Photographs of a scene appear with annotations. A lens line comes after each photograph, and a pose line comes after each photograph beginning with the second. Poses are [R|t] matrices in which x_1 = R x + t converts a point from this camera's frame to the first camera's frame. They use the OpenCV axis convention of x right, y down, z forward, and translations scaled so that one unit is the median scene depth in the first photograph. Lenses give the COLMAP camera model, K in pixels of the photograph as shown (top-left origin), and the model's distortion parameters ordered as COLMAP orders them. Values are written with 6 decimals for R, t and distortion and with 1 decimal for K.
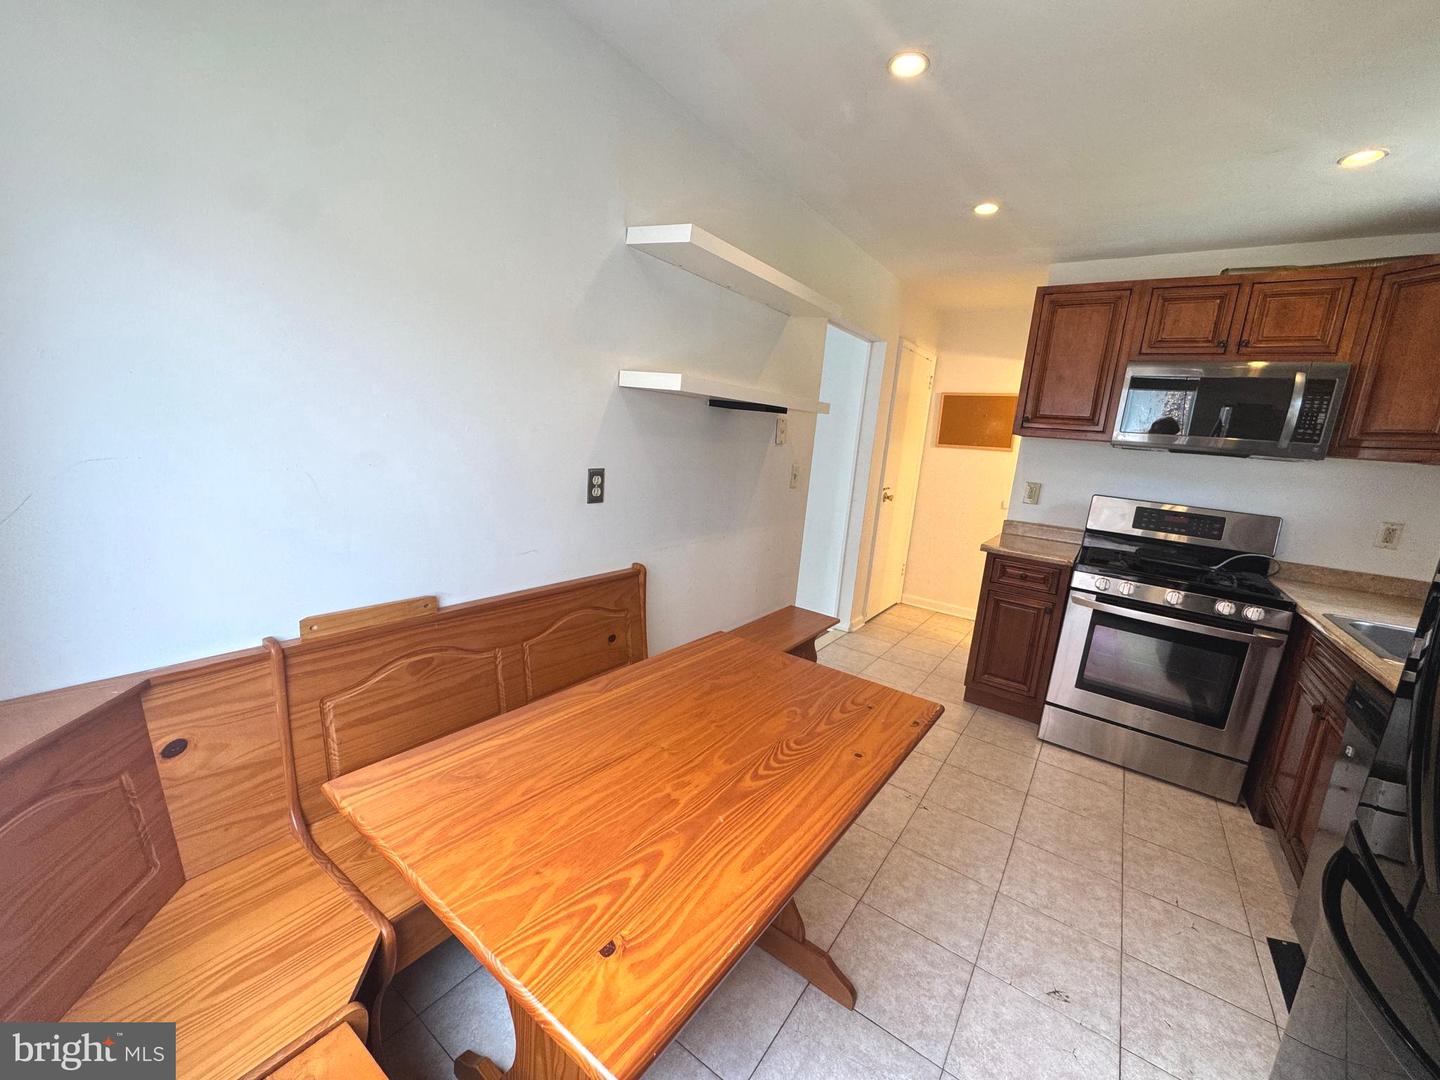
lens RADIAL K [[575.3, 0, 720.1], [0, 575.3, 539.8], [0, 0, 1]] dist [-0.002455, 0.000412]
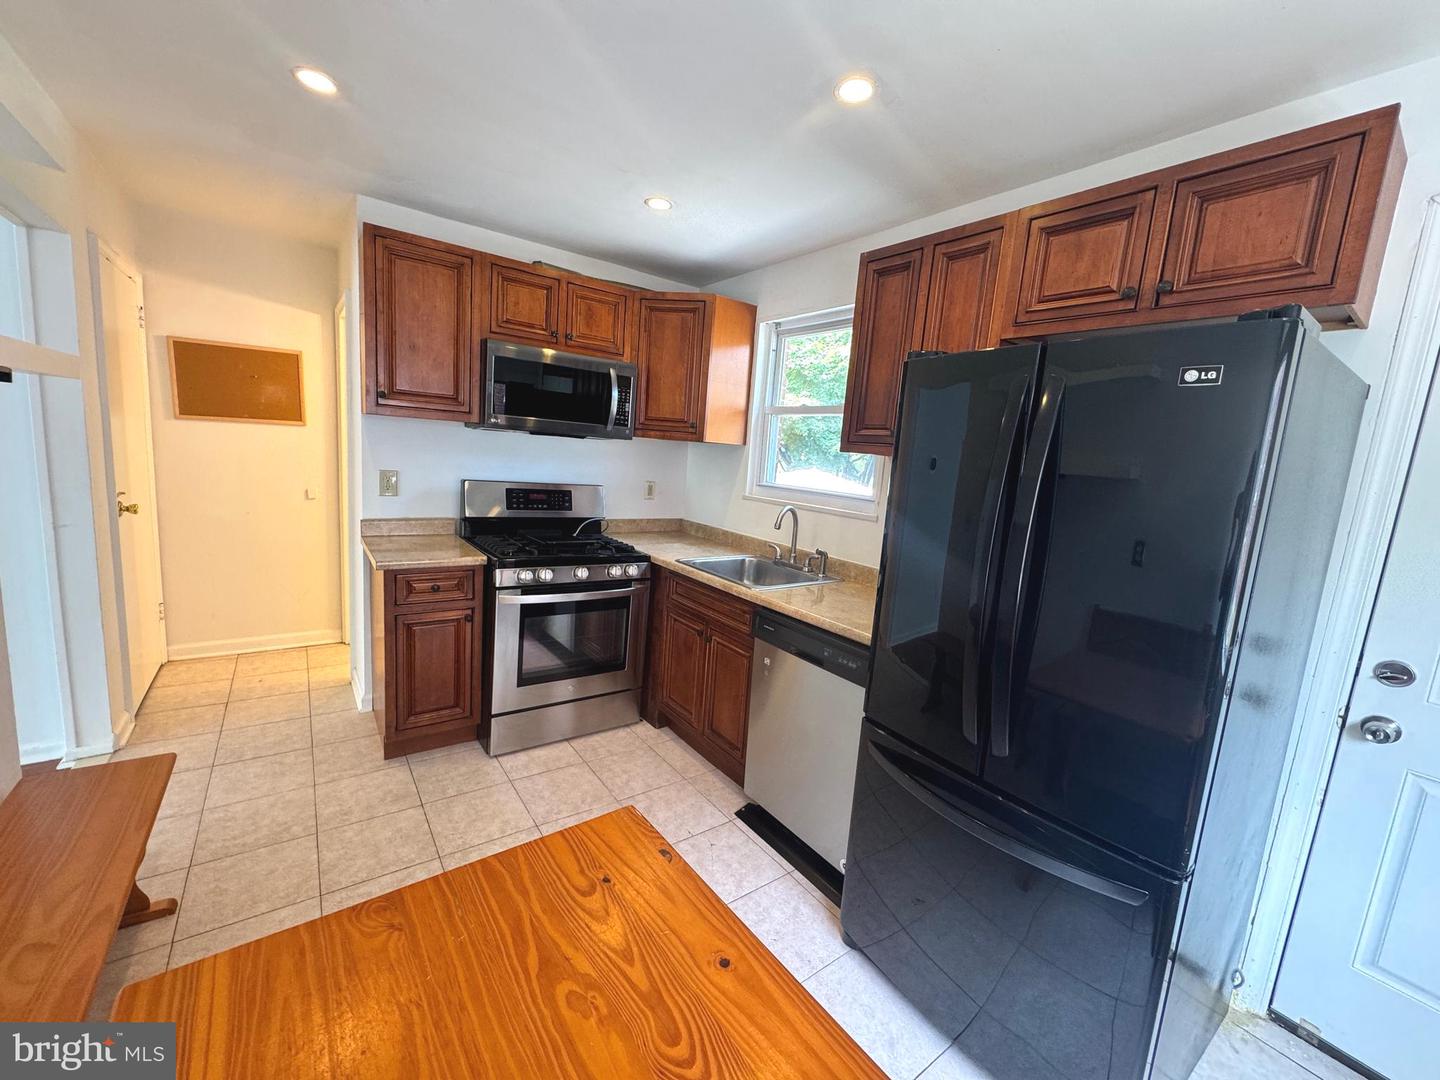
lens RADIAL K [[575.3, 0, 720.0], [0, 575.3, 537.6], [0, 0, 1]] dist [-0.002455, 0.000412]
pose [[0.323904, -0.200148, 0.924677, -0.098442], [0.129388, 0.977555, 0.166270, -0.096011], [-0.937201, 0.065786, 0.342530, 0.329530]]
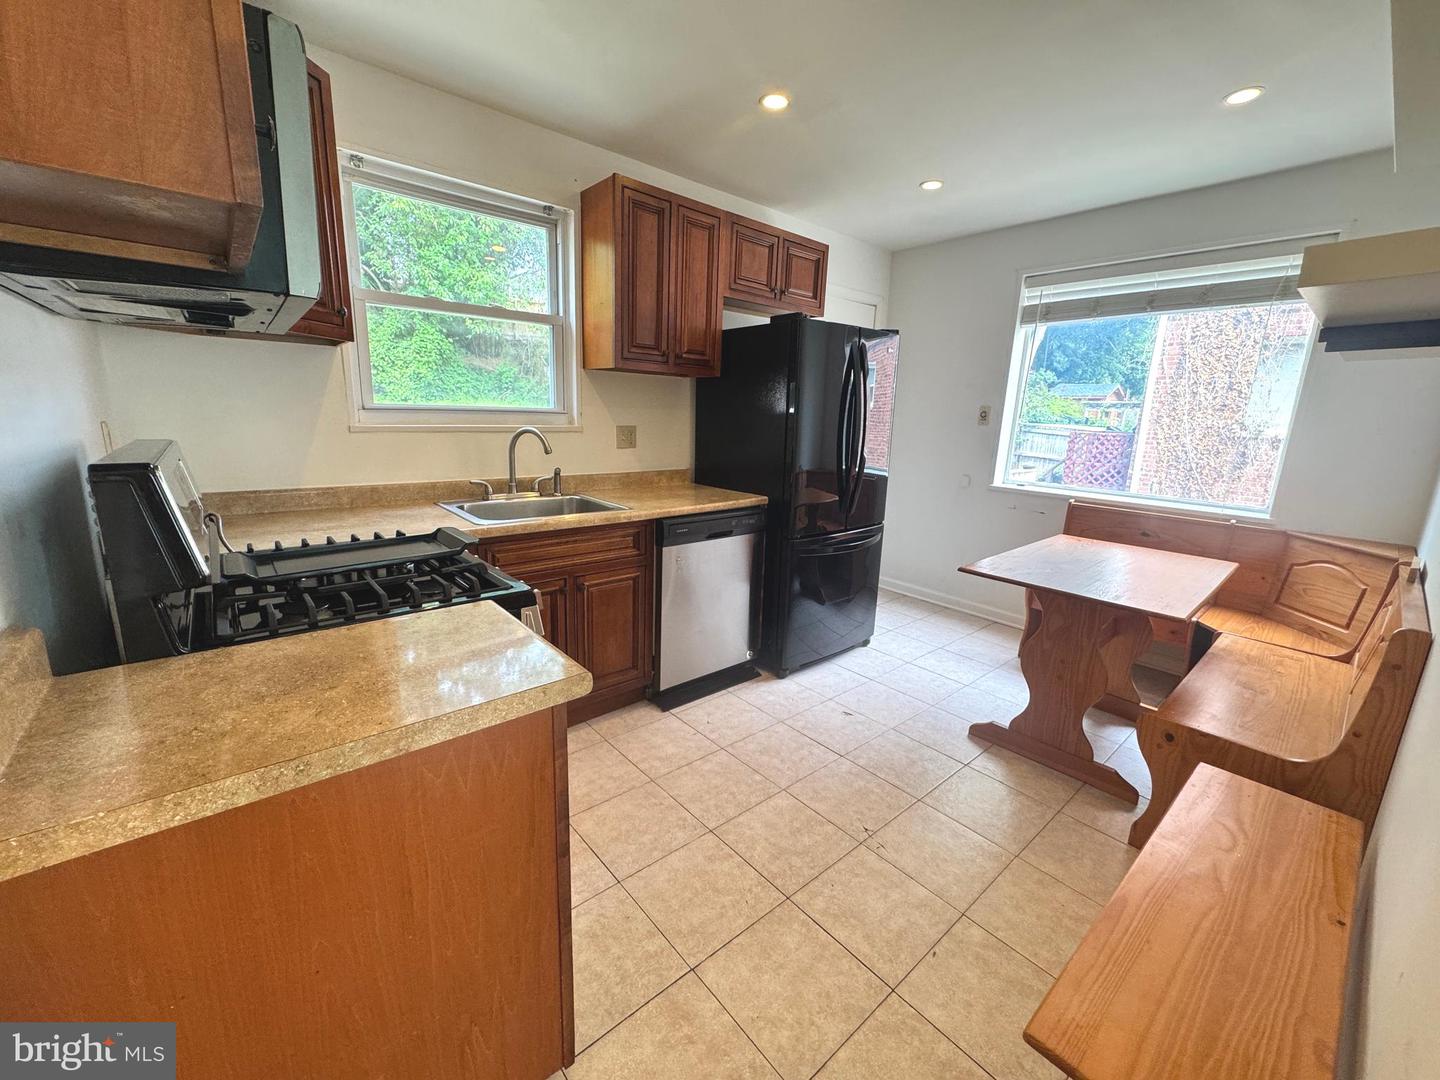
lens RADIAL K [[575.3, 0, 718.6], [0, 575.3, 538.5], [0, 0, 1]] dist [-0.002455, 0.000412]
pose [[-0.960506, -0.170698, 0.219752, 0.354982], [-0.067414, 0.908959, 0.411399, -0.192377], [-0.269970, 0.380337, -0.884568, 1.285308]]
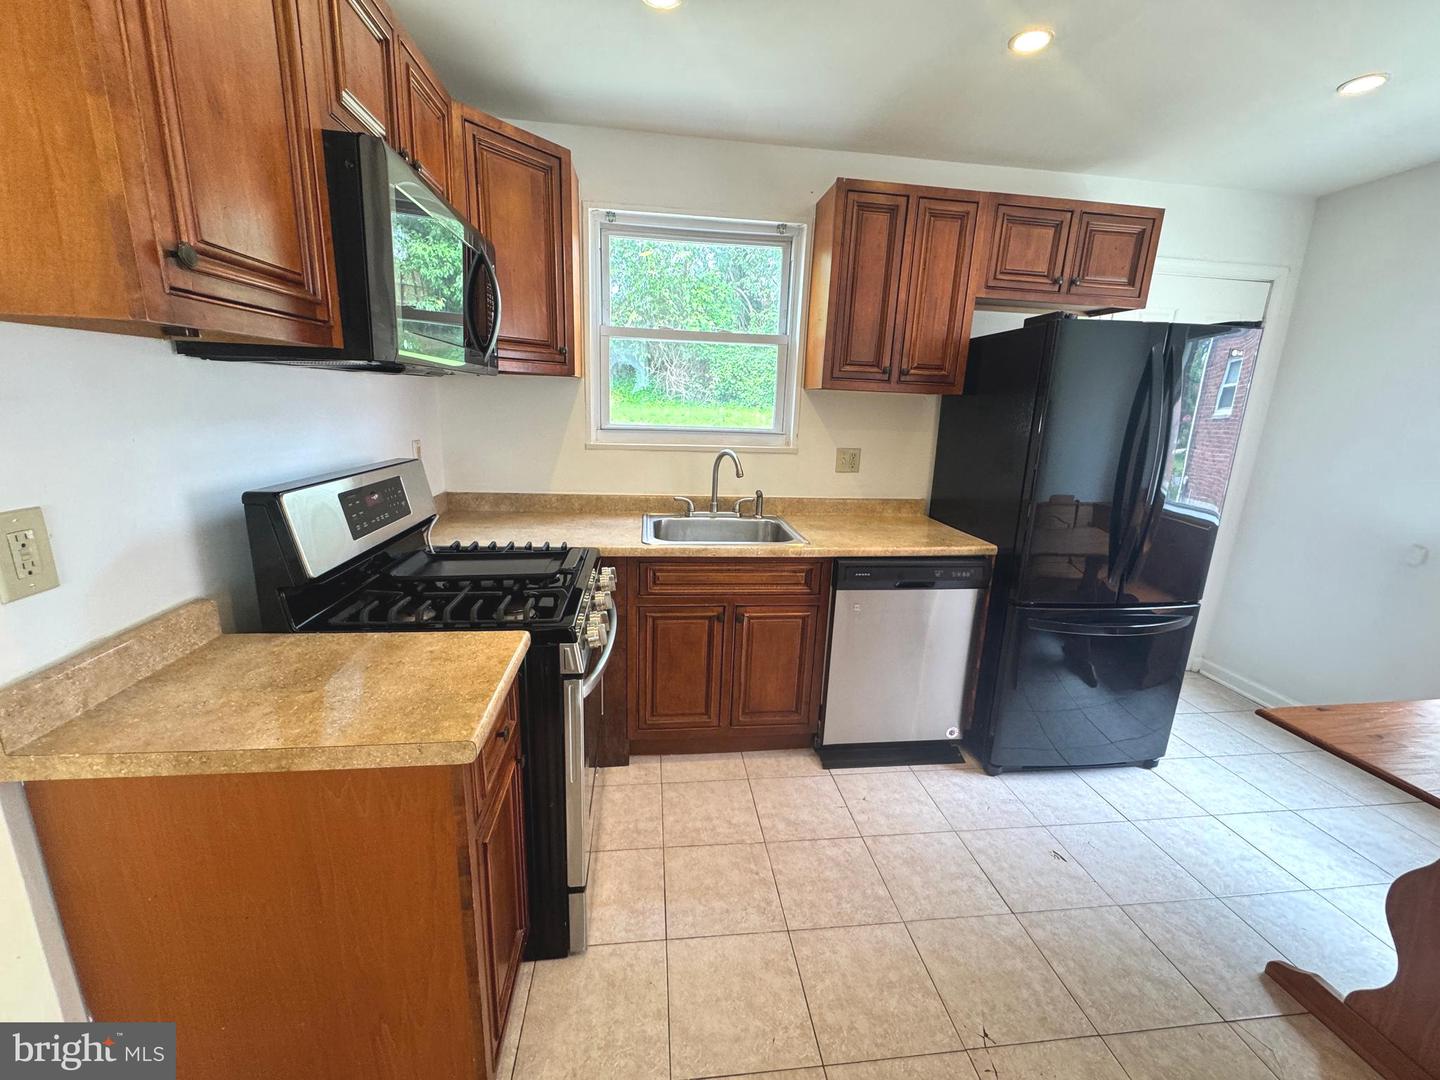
lens RADIAL K [[575.3, 0, 720.2], [0, 575.3, 538.3], [0, 0, 1]] dist [-0.002455, 0.000412]
pose [[-0.661422, -0.281021, 0.695376, 0.212002], [0.048613, 0.909138, 0.413647, -0.208765], [-0.748437, 0.307399, -0.587663, 1.101913]]
